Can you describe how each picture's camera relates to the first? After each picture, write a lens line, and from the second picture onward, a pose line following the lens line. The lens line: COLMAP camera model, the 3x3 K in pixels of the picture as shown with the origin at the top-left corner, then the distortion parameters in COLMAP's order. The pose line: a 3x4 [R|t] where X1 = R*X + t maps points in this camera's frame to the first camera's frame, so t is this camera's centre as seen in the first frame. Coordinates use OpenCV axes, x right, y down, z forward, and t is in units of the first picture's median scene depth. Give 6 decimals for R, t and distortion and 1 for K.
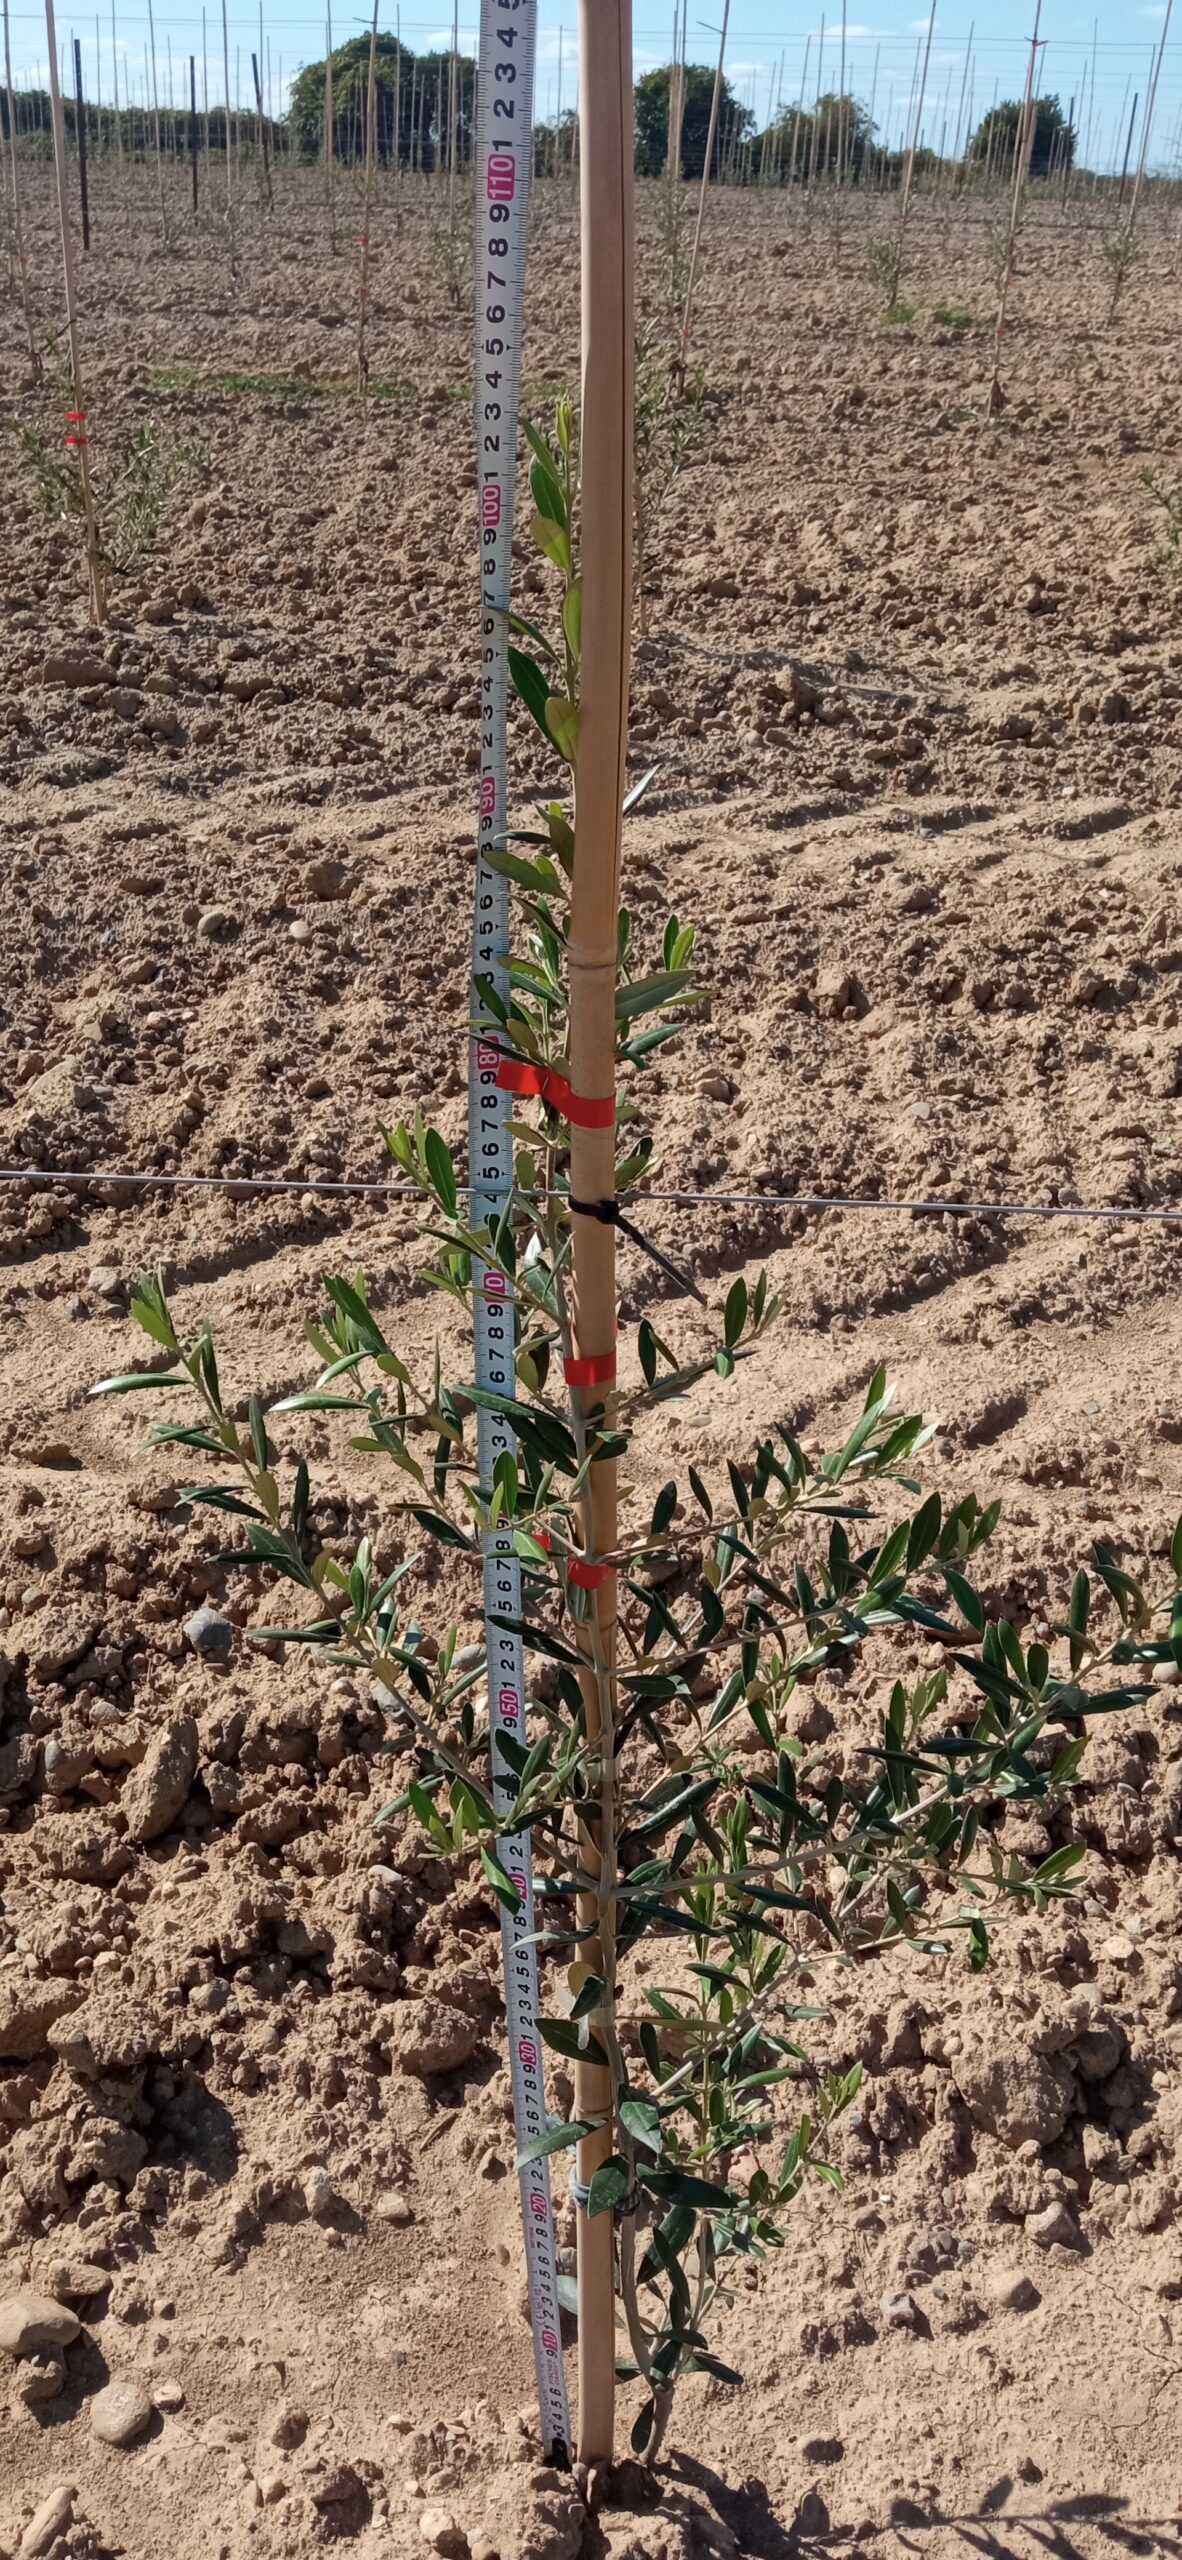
lens RADIAL K [[2089.6, 0, 591.0], [0, 2089.6, 1280.0], [0, 0, 1]] dist [0.128239, -0.255802]
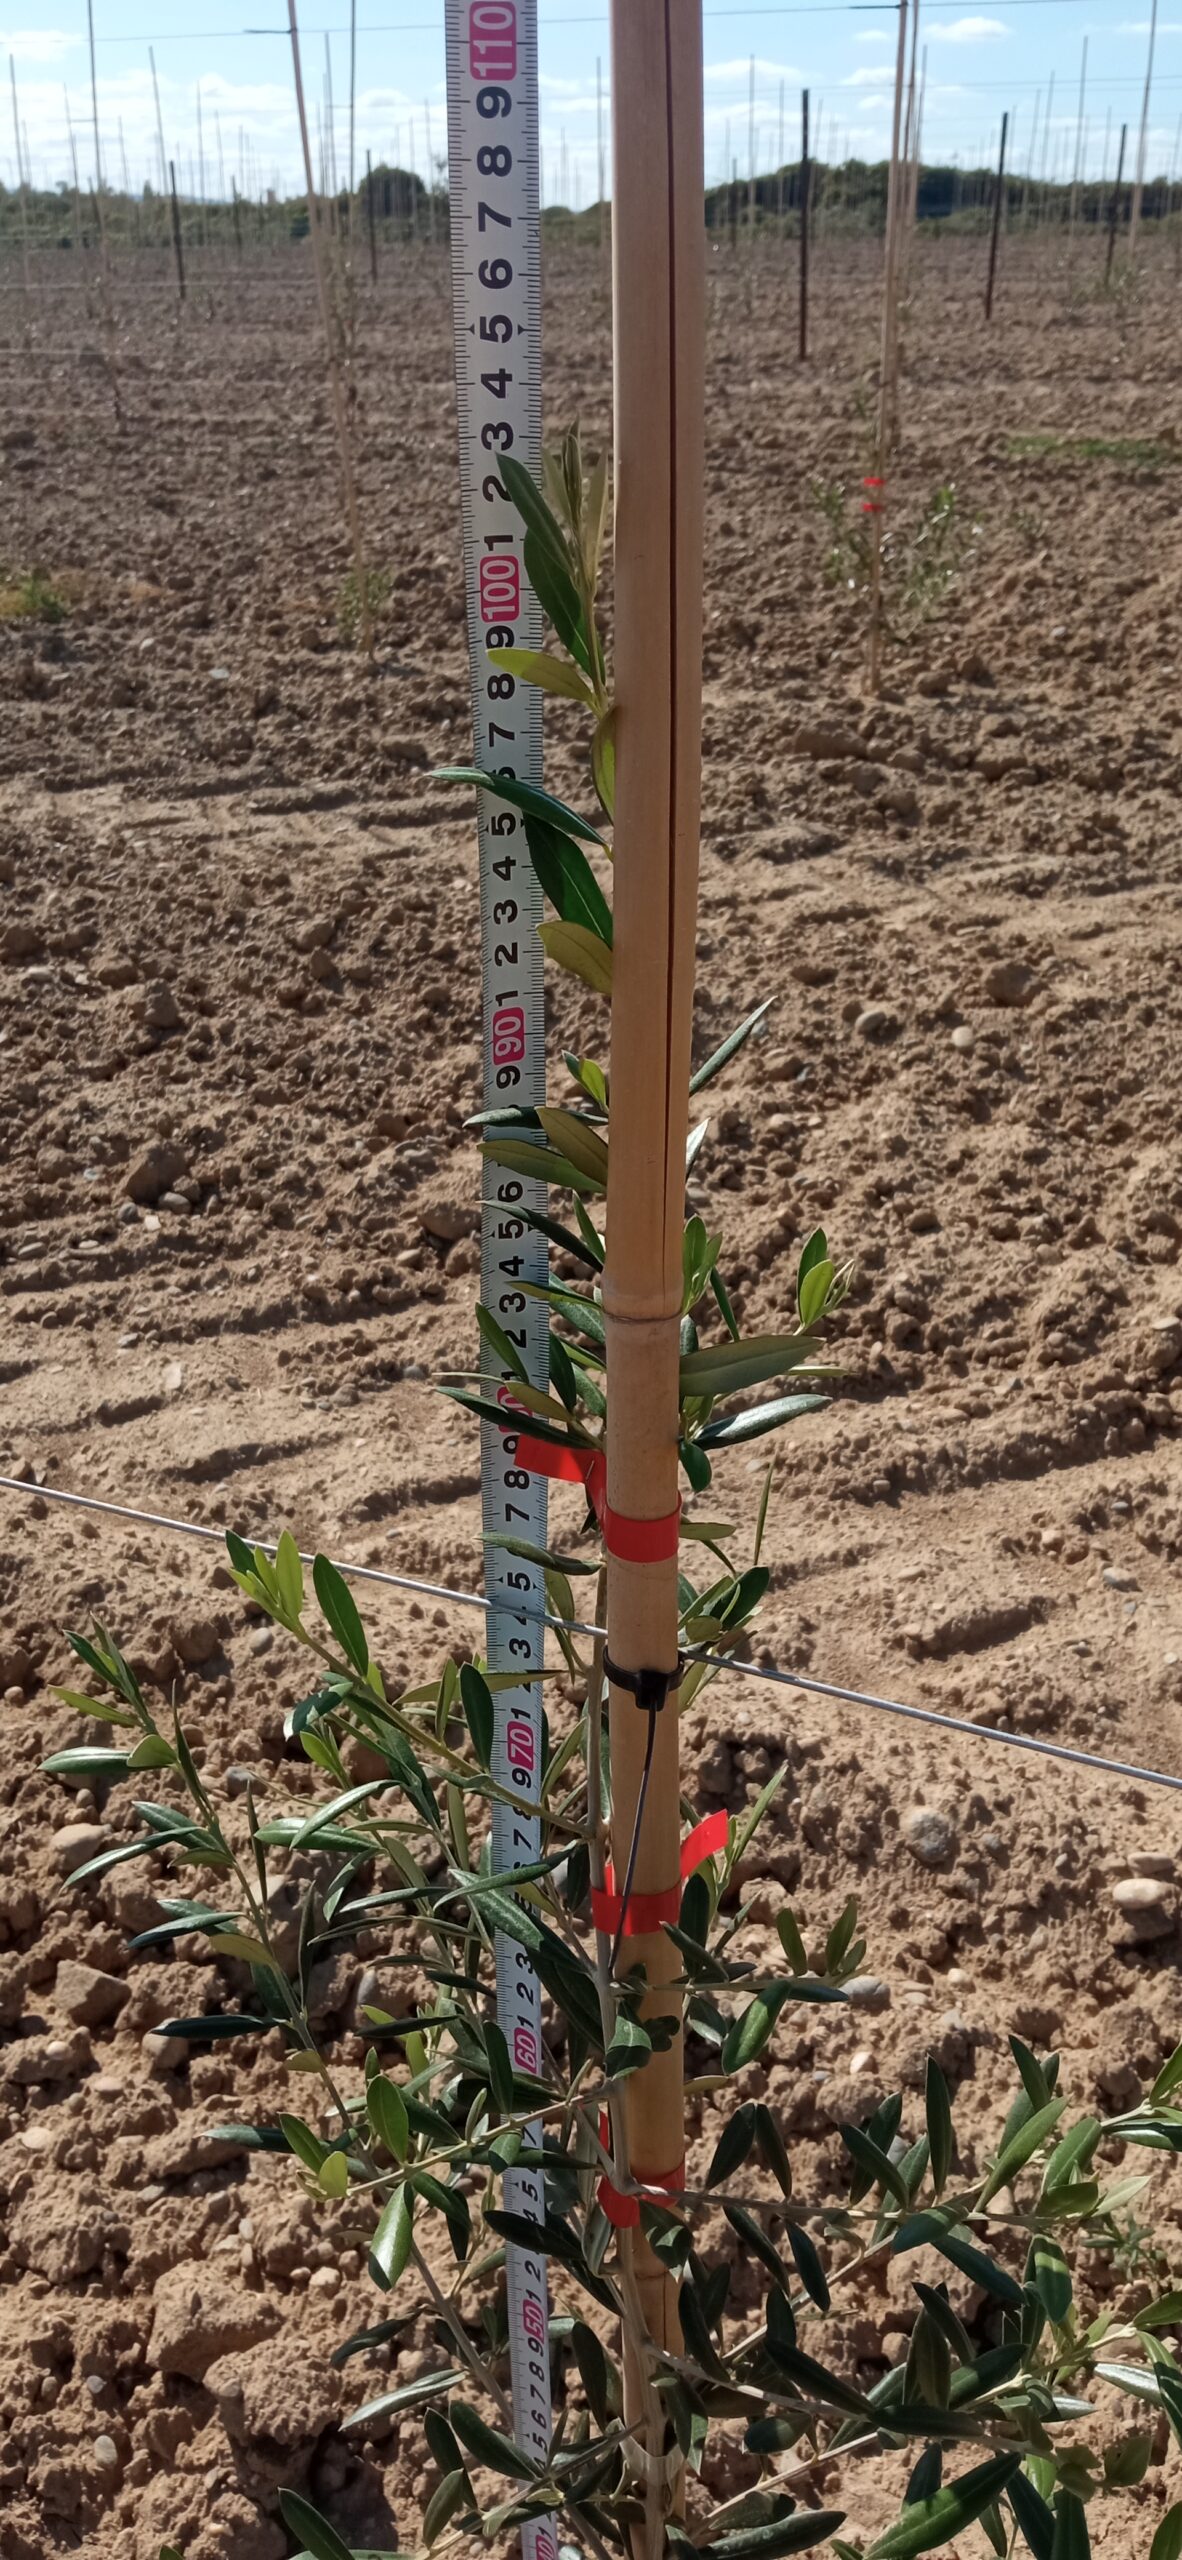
lens RADIAL K [[2089.6, 0, 591.0], [0, 2089.6, 1280.0], [0, 0, 1]] dist [0.128239, -0.255802]
pose [[0.923966, 0.137228, -0.357008, 0.051147], [-0.147180, 0.989109, -0.000718, -0.038589], [0.353021, 0.053208, 0.934101, 0.101107]]
